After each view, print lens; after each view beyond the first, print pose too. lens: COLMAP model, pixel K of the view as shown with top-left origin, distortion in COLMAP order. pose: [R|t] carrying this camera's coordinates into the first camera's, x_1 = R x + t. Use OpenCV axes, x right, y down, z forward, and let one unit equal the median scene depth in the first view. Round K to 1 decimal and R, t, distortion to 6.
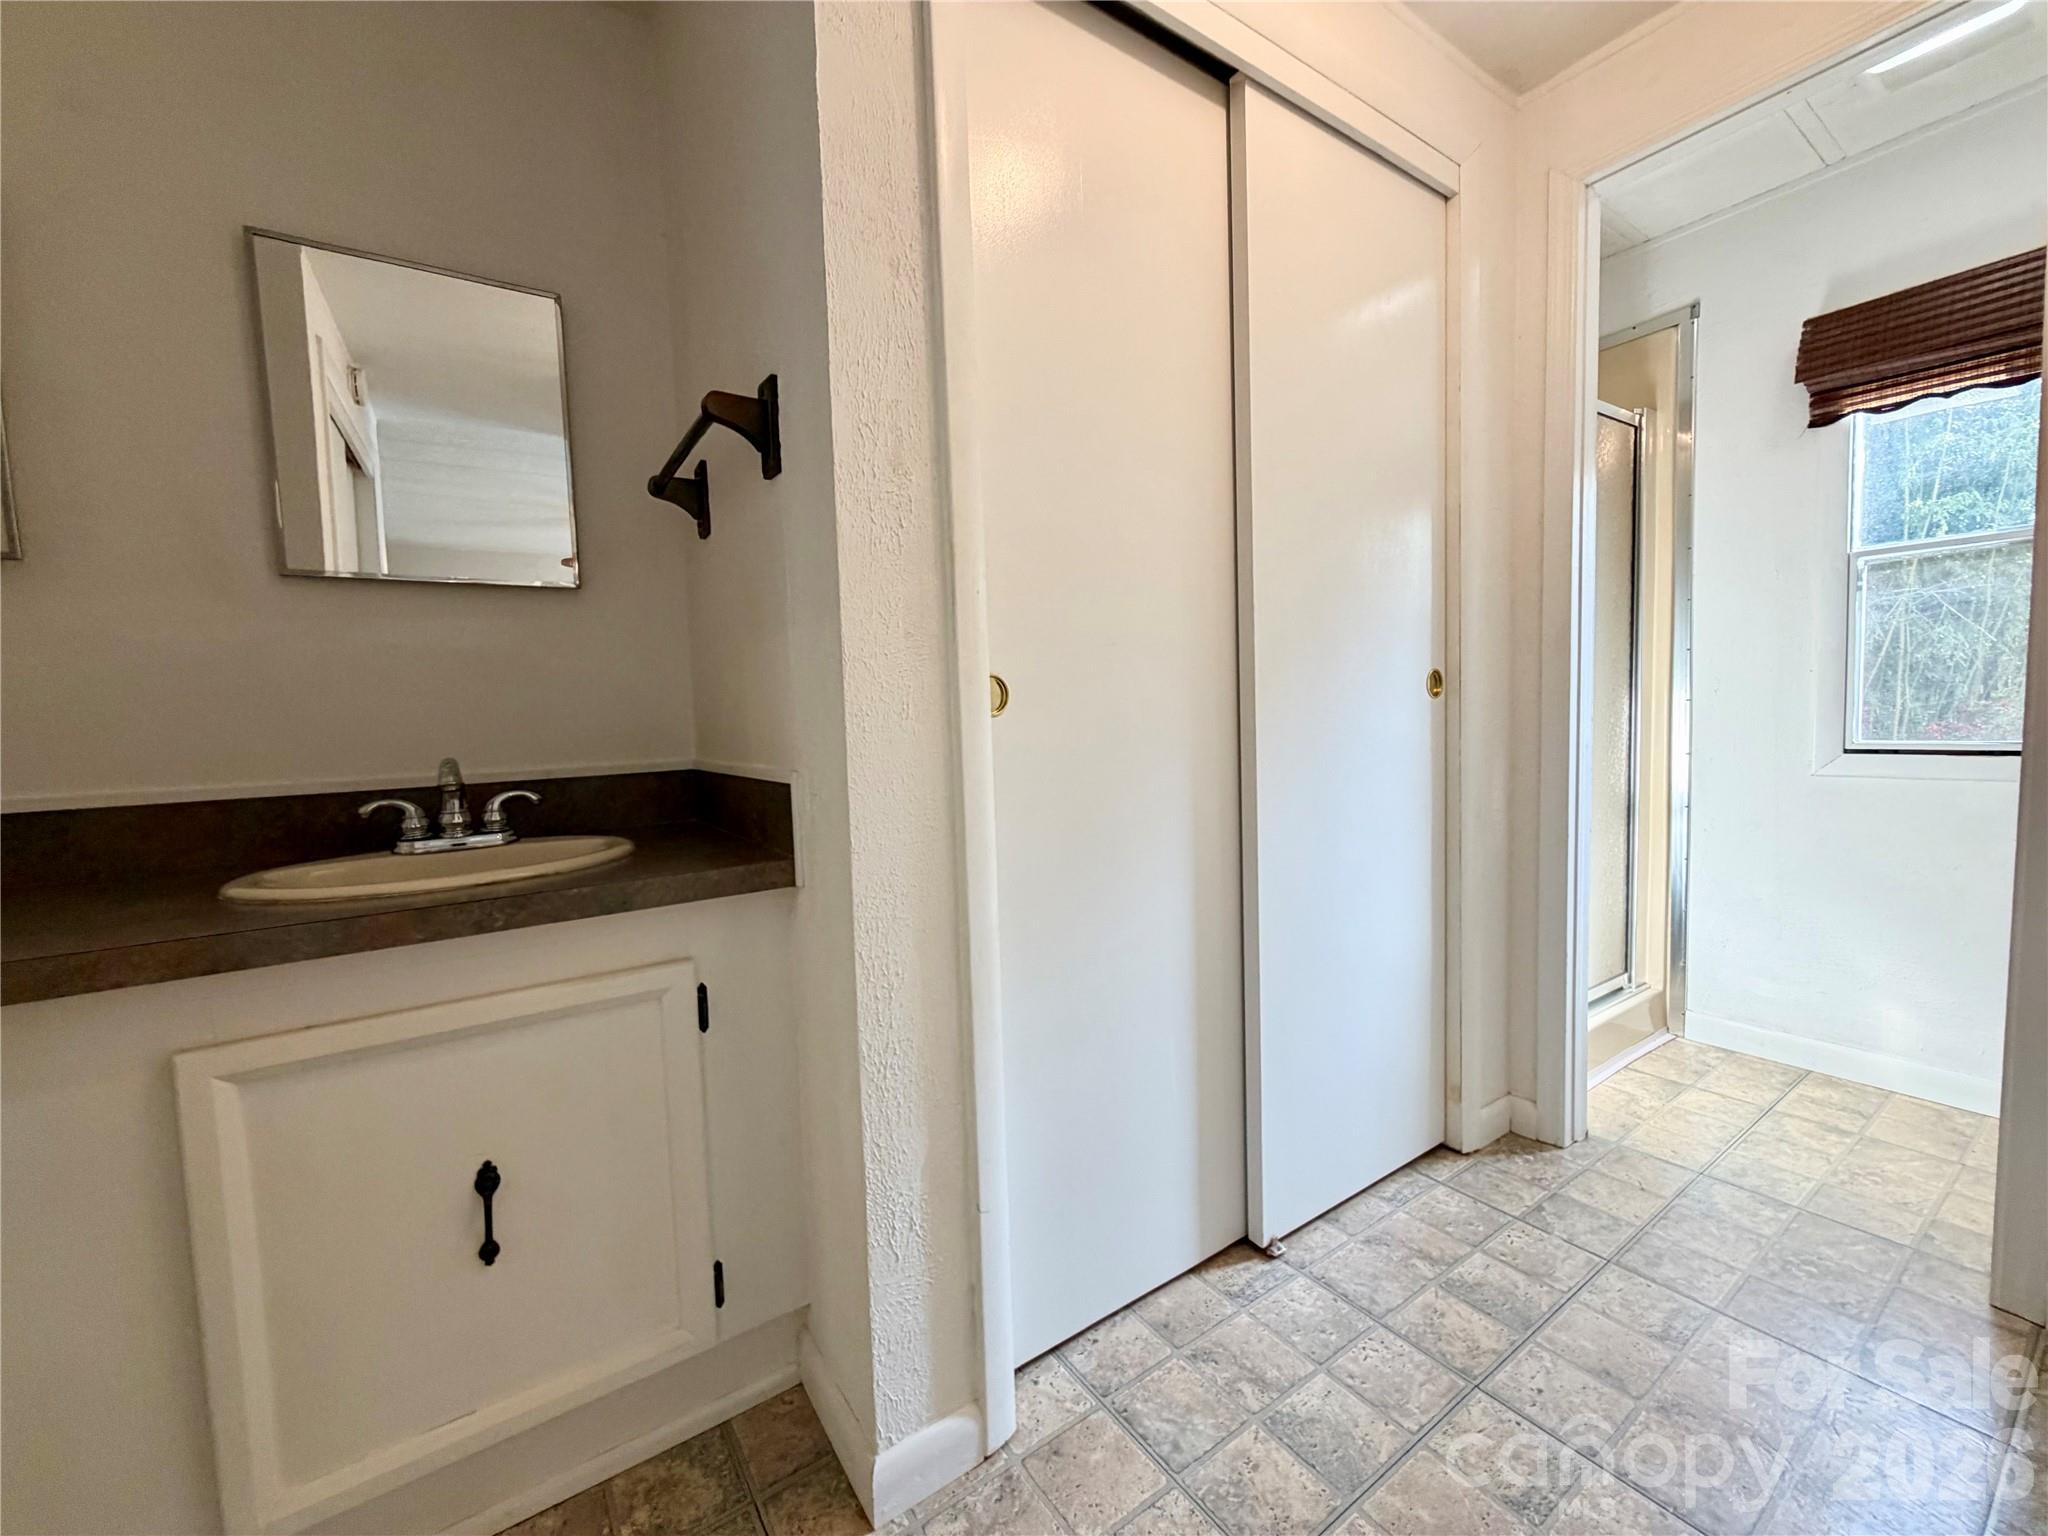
lens RADIAL K [[815.8, 0, 1031.2], [0, 815.8, 764.9], [0, 0, 1]] dist [-0.000510, 0.000254]
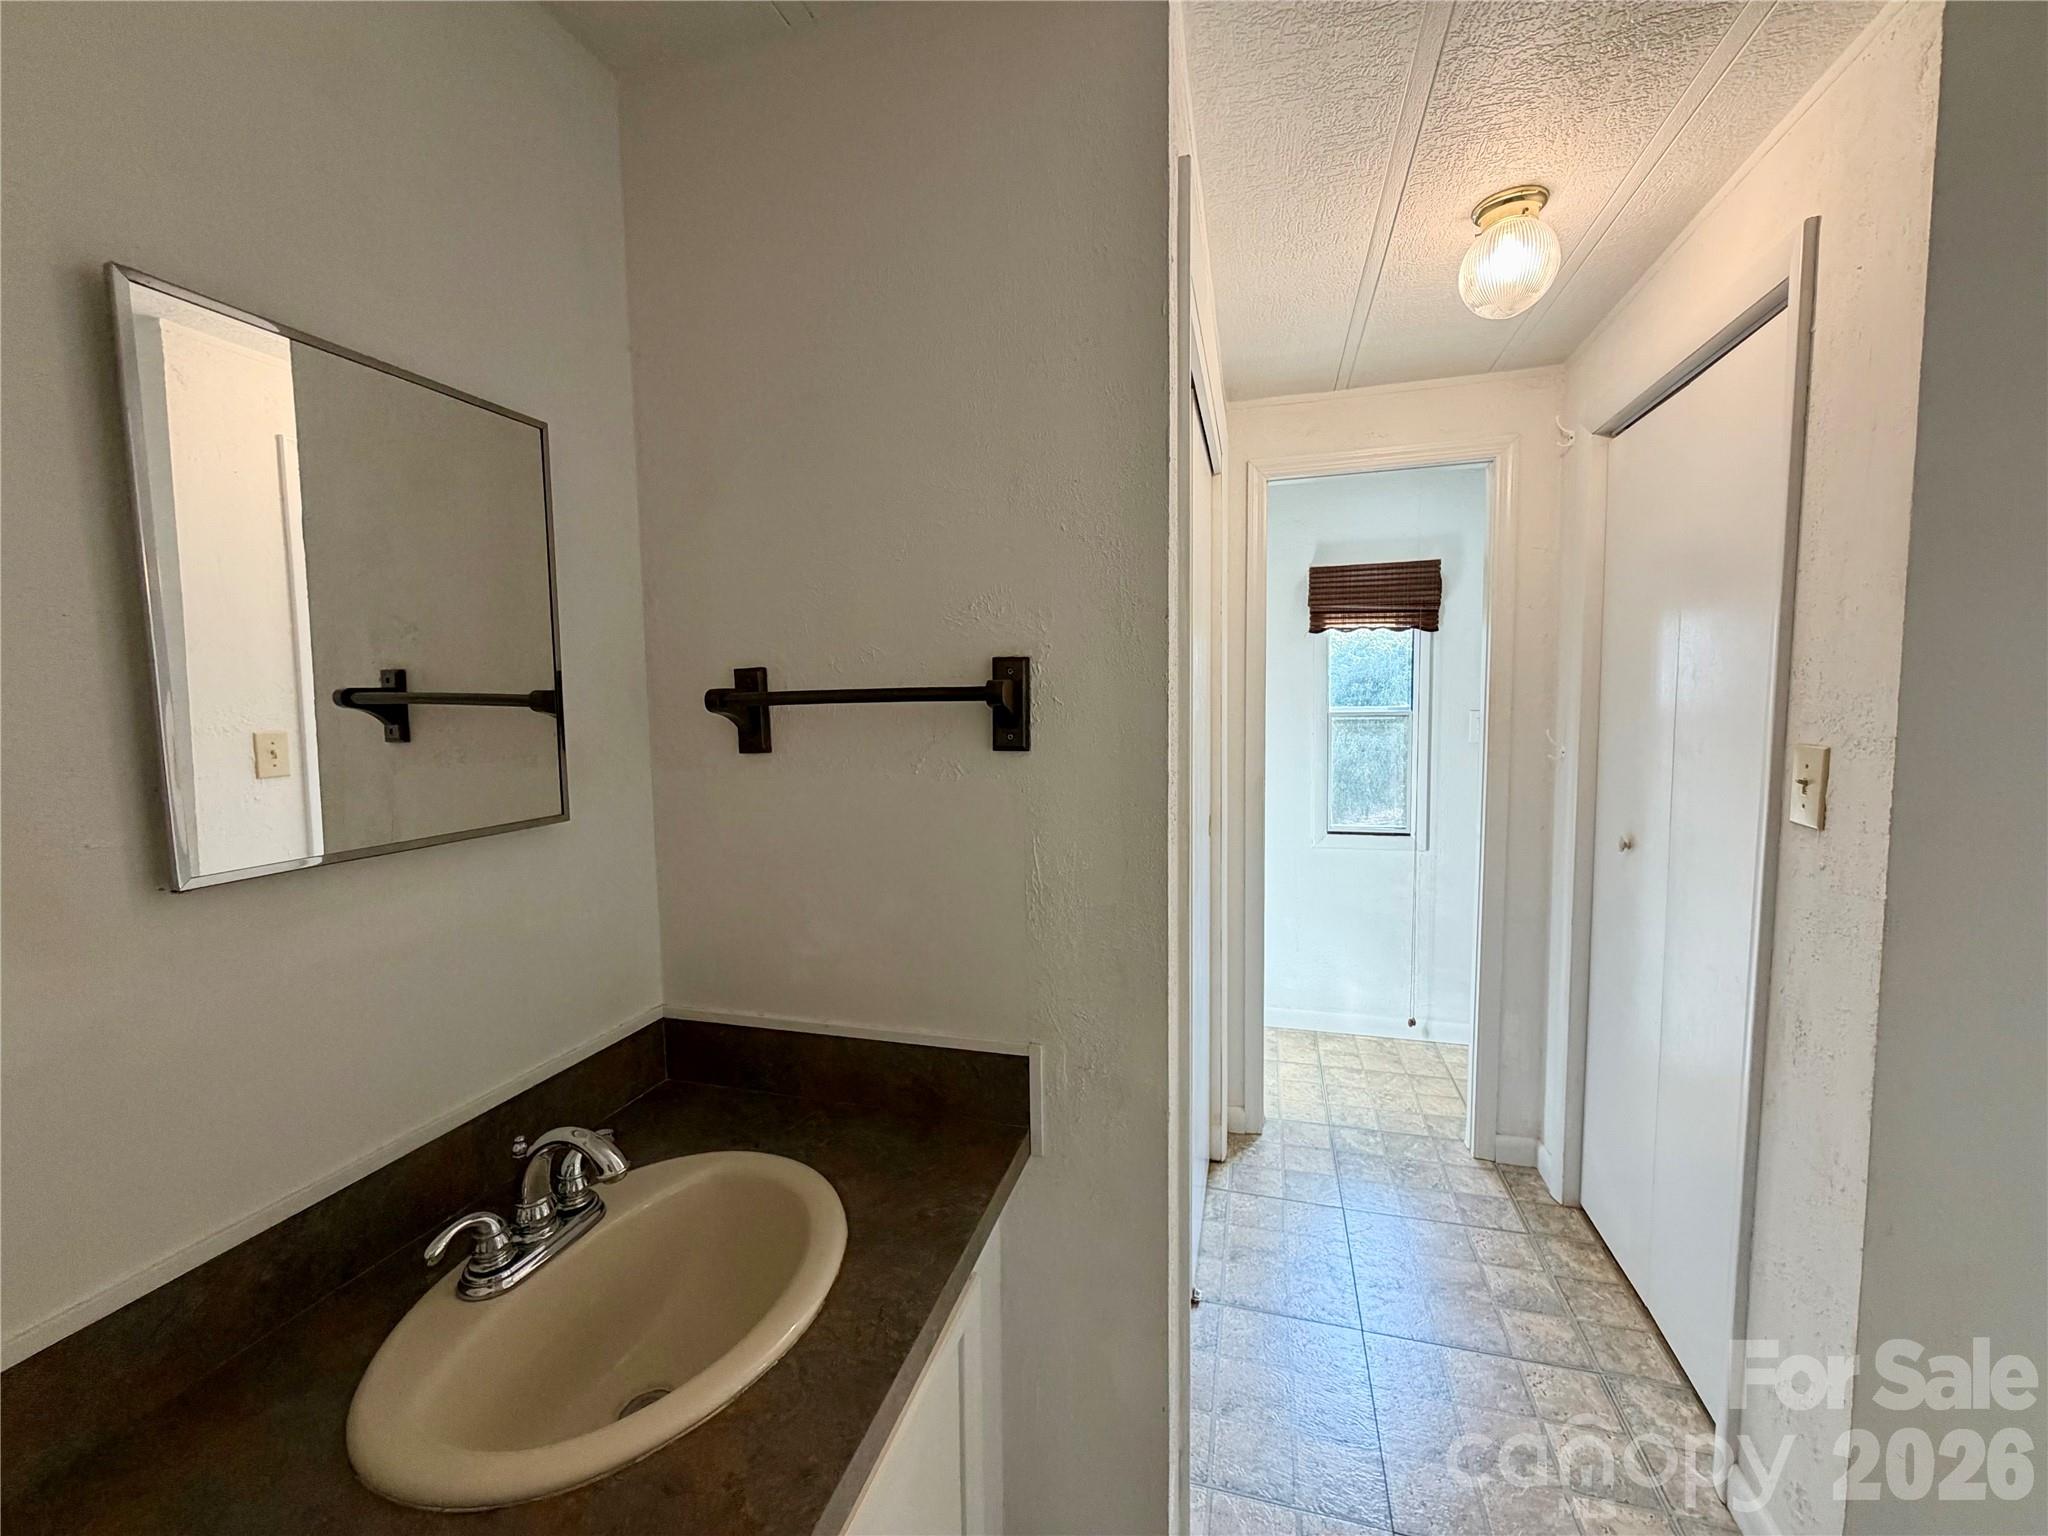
lens RADIAL K [[815.8, 0, 1029.2], [0, 815.8, 763.9], [0, 0, 1]] dist [-0.000510, 0.000254]
pose [[0.769688, -0.029368, 0.637744, -0.544006], [0.031107, 0.999480, 0.008483, -0.202970], [-0.637662, 0.013309, 0.770202, 0.132386]]
